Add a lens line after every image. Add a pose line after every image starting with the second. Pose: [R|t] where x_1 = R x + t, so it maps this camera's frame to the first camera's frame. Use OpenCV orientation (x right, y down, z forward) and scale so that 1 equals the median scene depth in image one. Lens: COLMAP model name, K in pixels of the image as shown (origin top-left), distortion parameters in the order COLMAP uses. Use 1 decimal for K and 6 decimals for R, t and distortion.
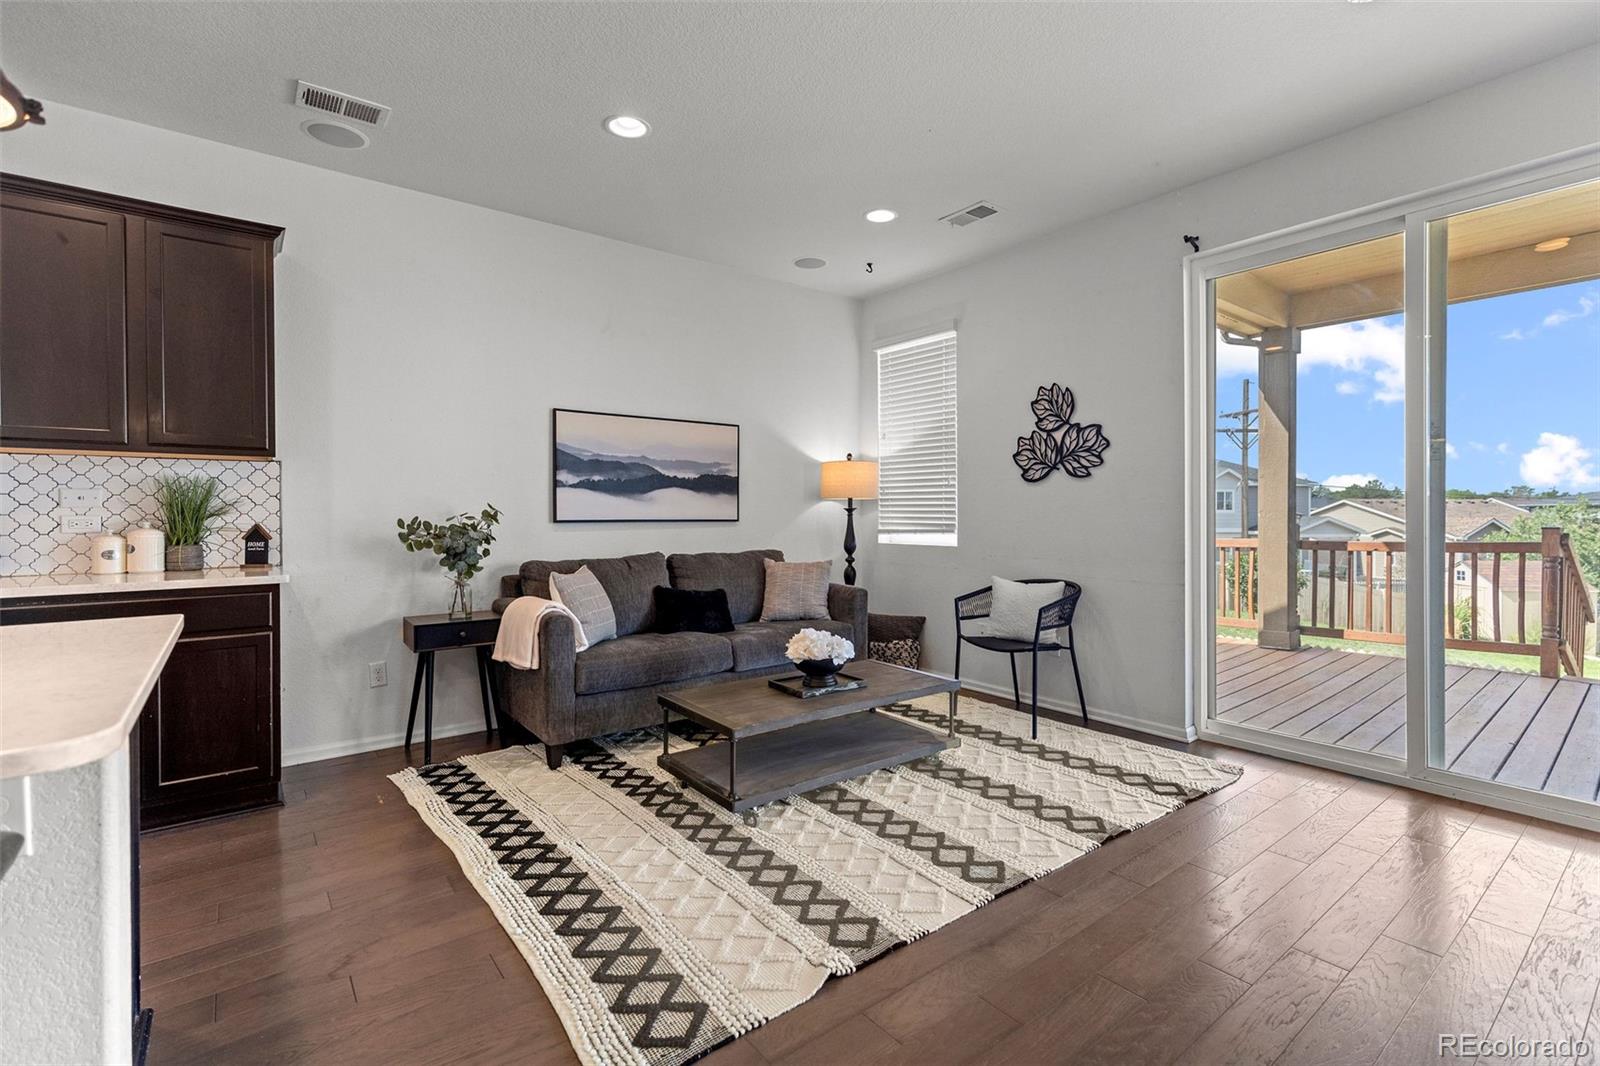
lens RADIAL K [[717.0, 0, 806.0], [0, 717.0, 518.7], [0, 0, 1]] dist [0.007992, 0.000006]
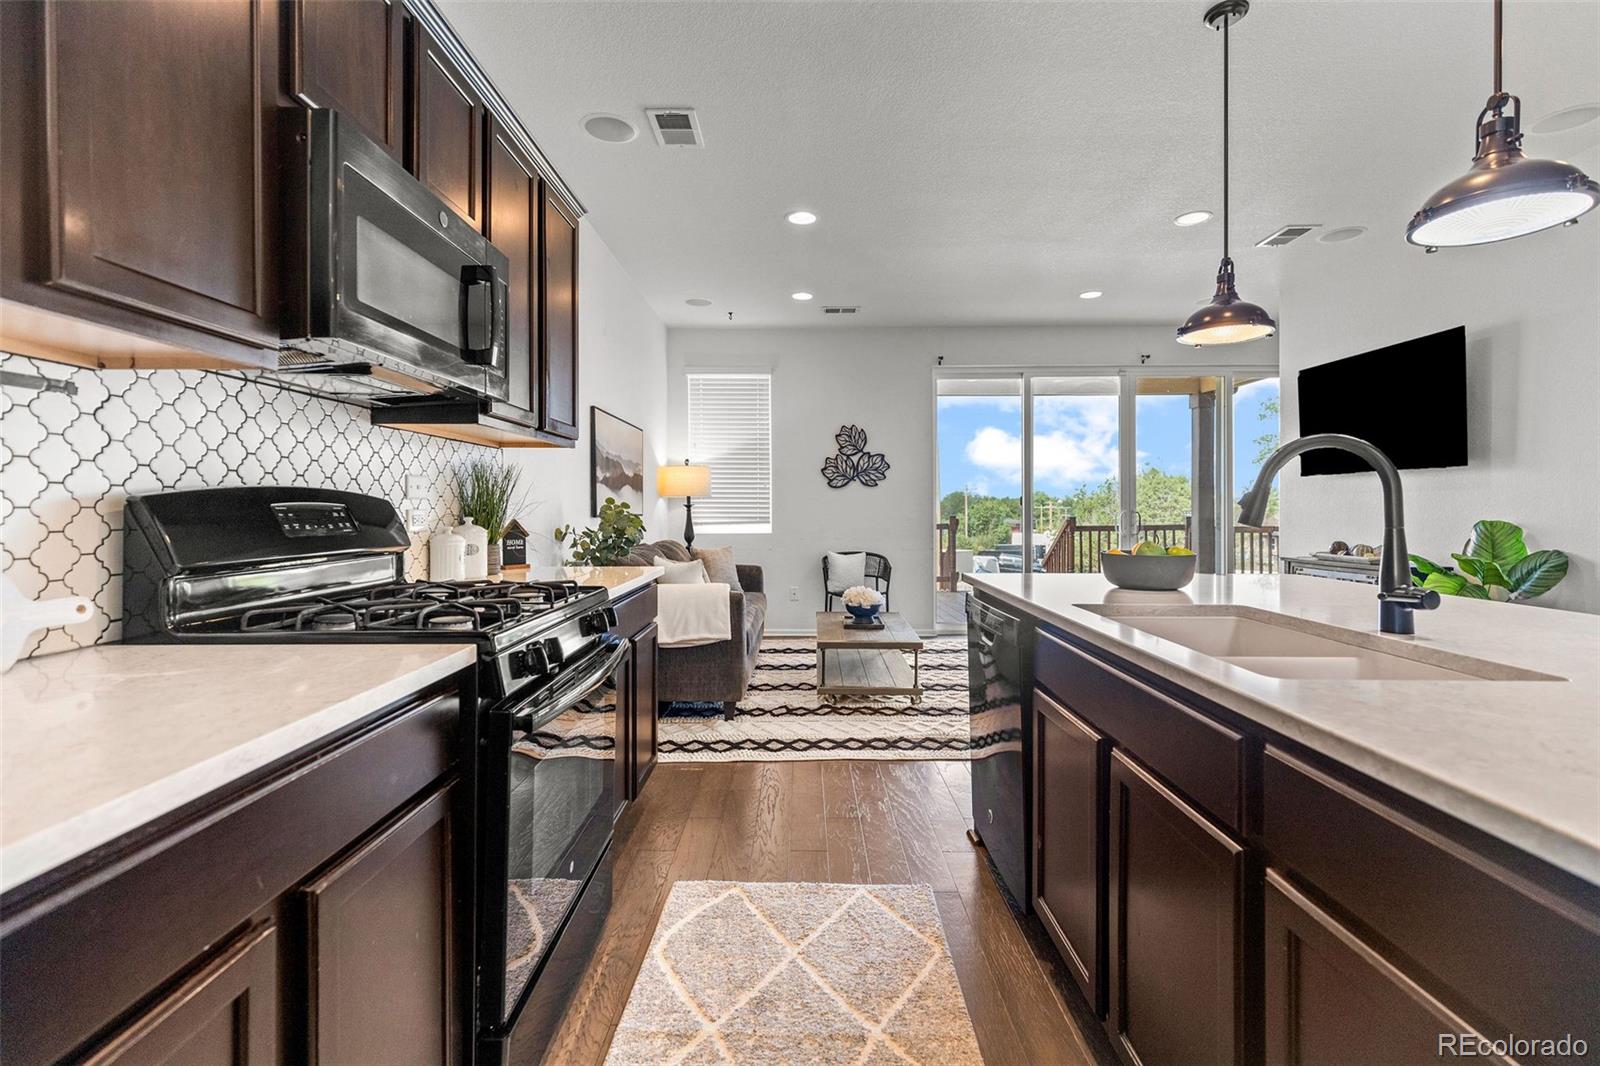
lens RADIAL K [[717.0, 0, 794.3], [0, 717.0, 512.8], [0, 0, 1]] dist [0.007992, 0.000006]
pose [[0.622815, -0.003117, 0.782363, -0.974580], [0.005719, 0.999983, -0.000568, 0.001269], [-0.782348, 0.004828, 0.622823, 0.139537]]
